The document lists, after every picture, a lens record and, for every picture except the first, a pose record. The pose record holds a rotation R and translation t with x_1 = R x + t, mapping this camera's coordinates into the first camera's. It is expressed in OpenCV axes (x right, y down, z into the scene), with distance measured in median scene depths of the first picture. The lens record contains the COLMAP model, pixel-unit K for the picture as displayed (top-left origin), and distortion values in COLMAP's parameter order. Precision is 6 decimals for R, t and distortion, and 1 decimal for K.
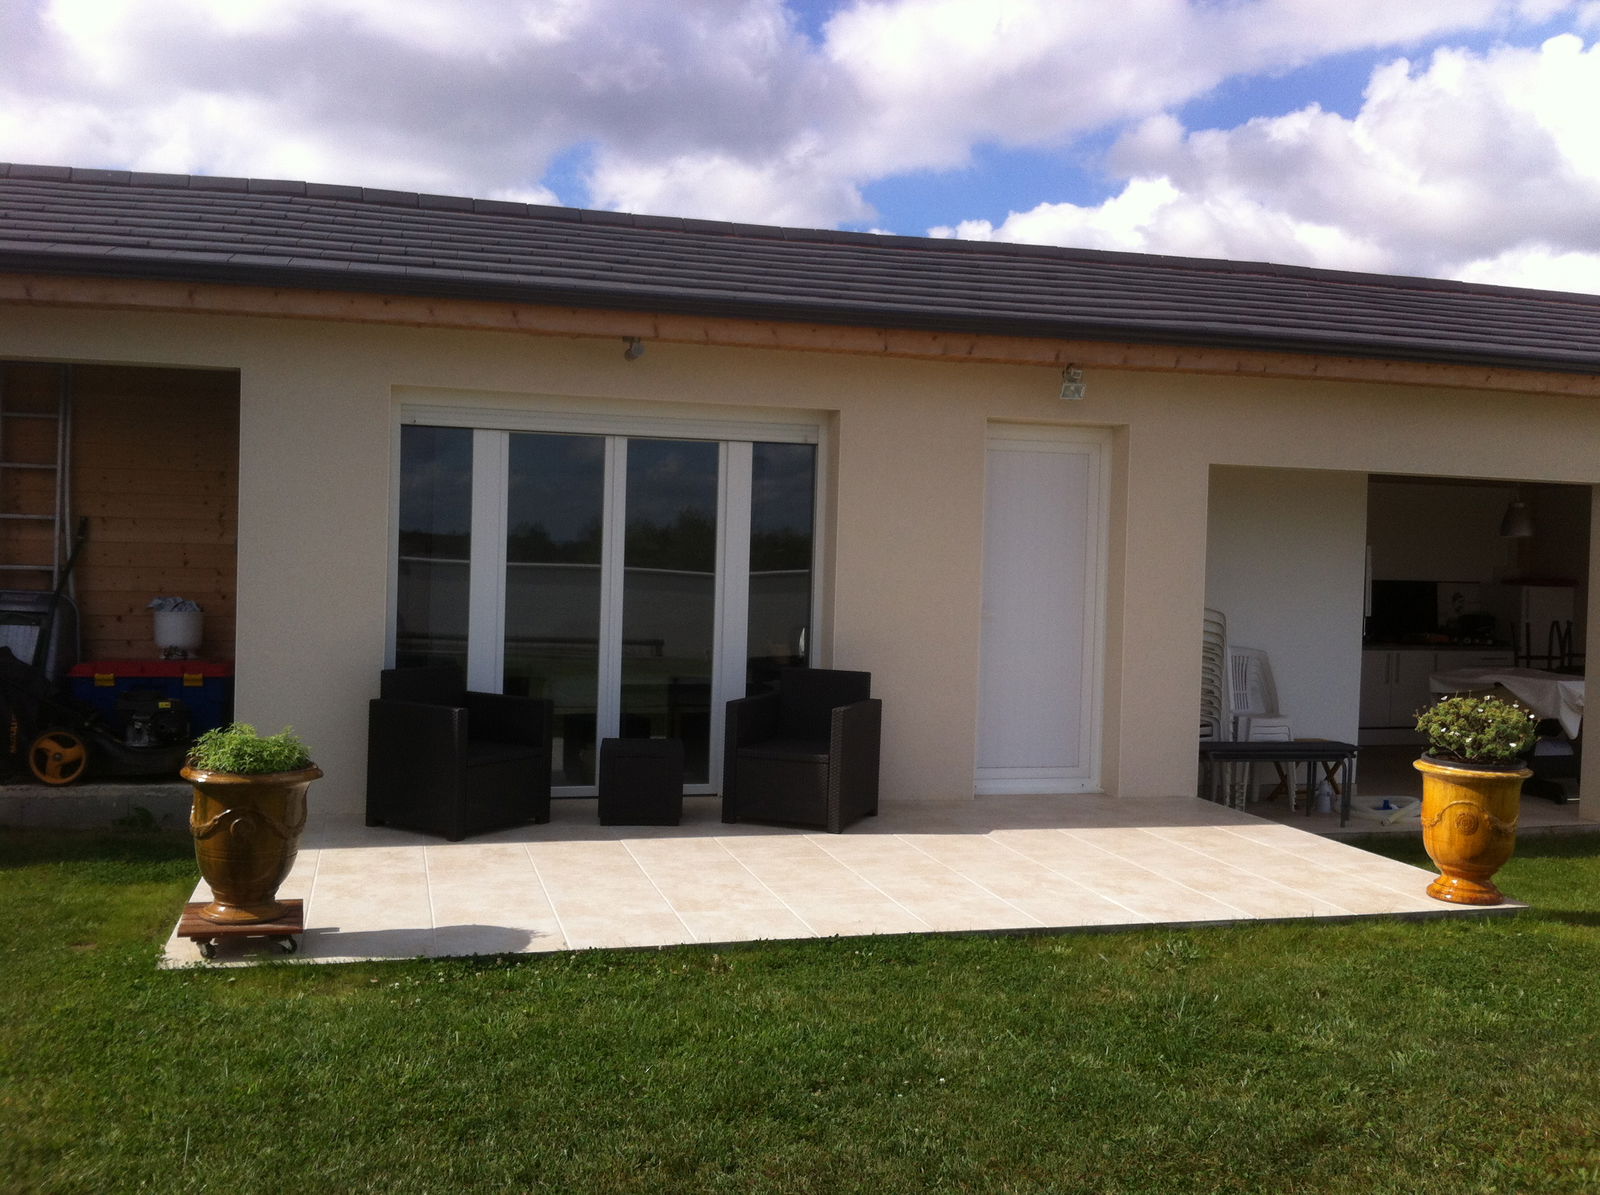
lens RADIAL K [[1509.7, 0, 806.4], [0, 1509.7, 597.5], [0, 0, 1]] dist [0.002946, -0.195033]
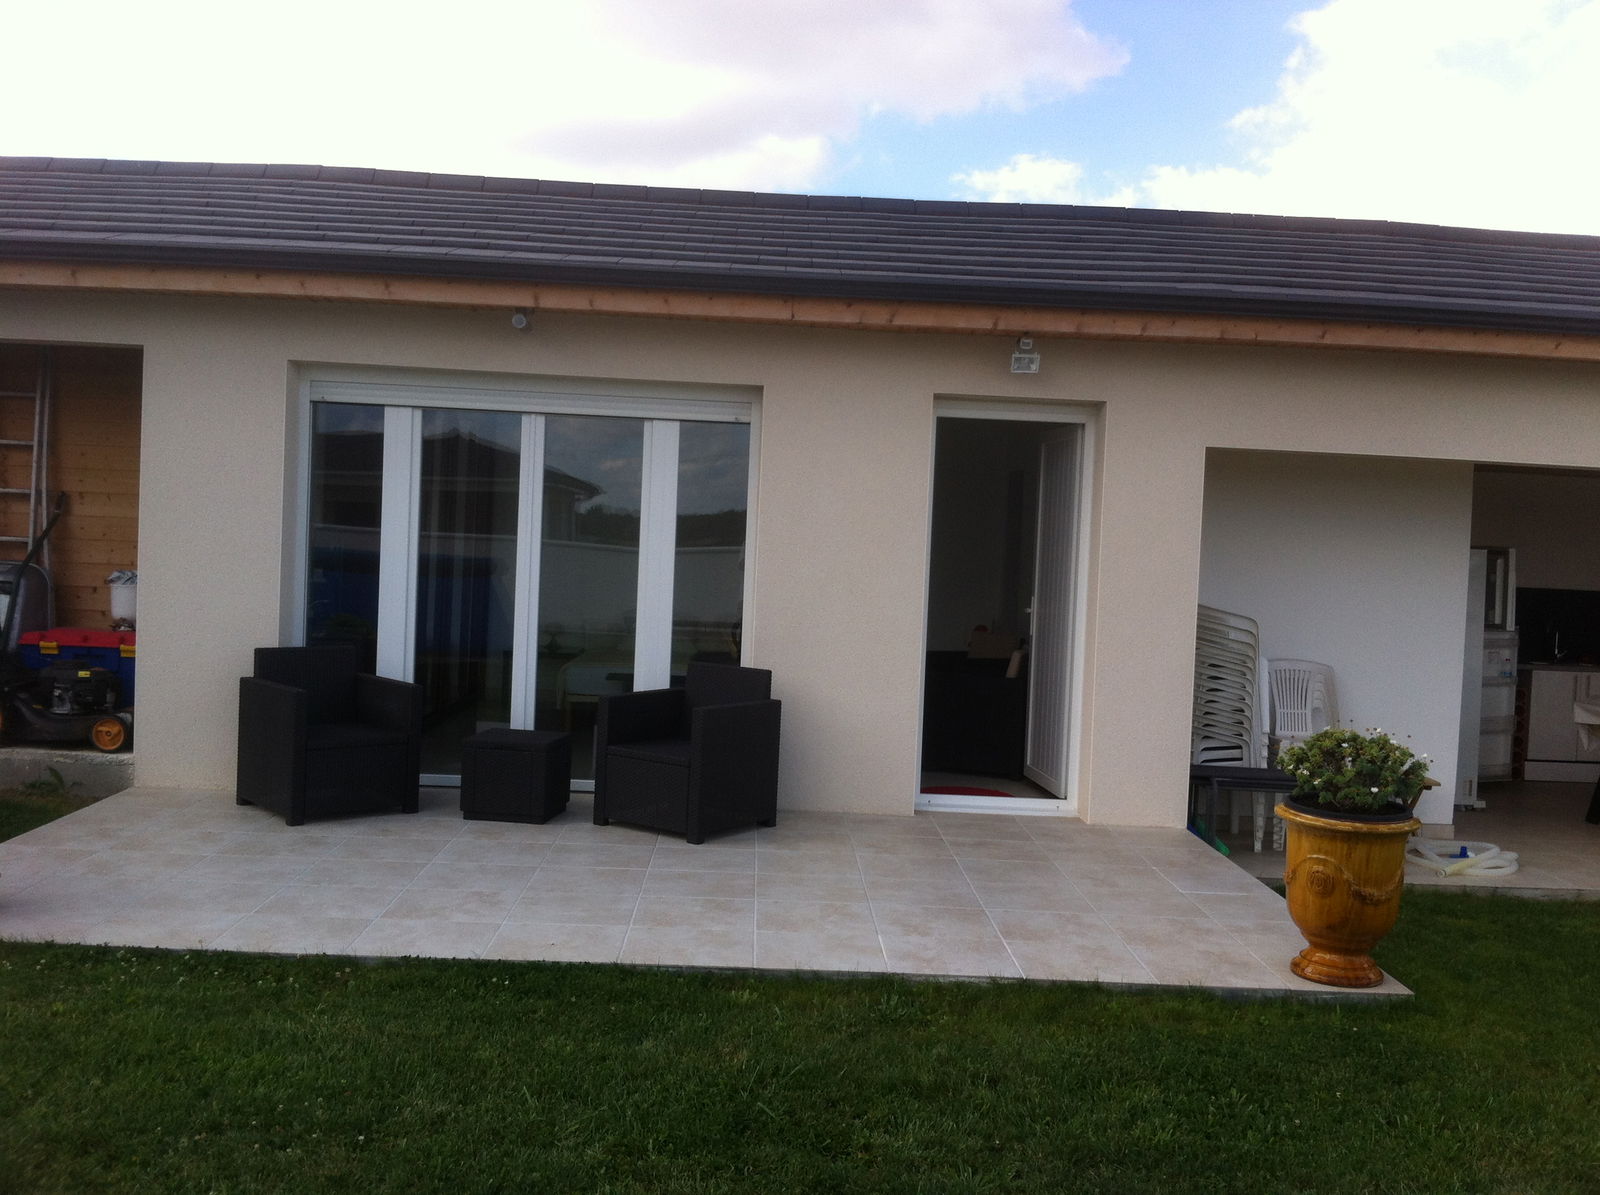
lens RADIAL K [[1509.7, 0, 806.4], [0, 1509.7, 597.5], [0, 0, 1]] dist [0.002946, -0.195033]
pose [[0.972284, 0.028569, -0.232053, 0.270024], [-0.027956, 0.999592, 0.005931, -0.000801], [0.232127, 0.000721, 0.972685, 0.110303]]
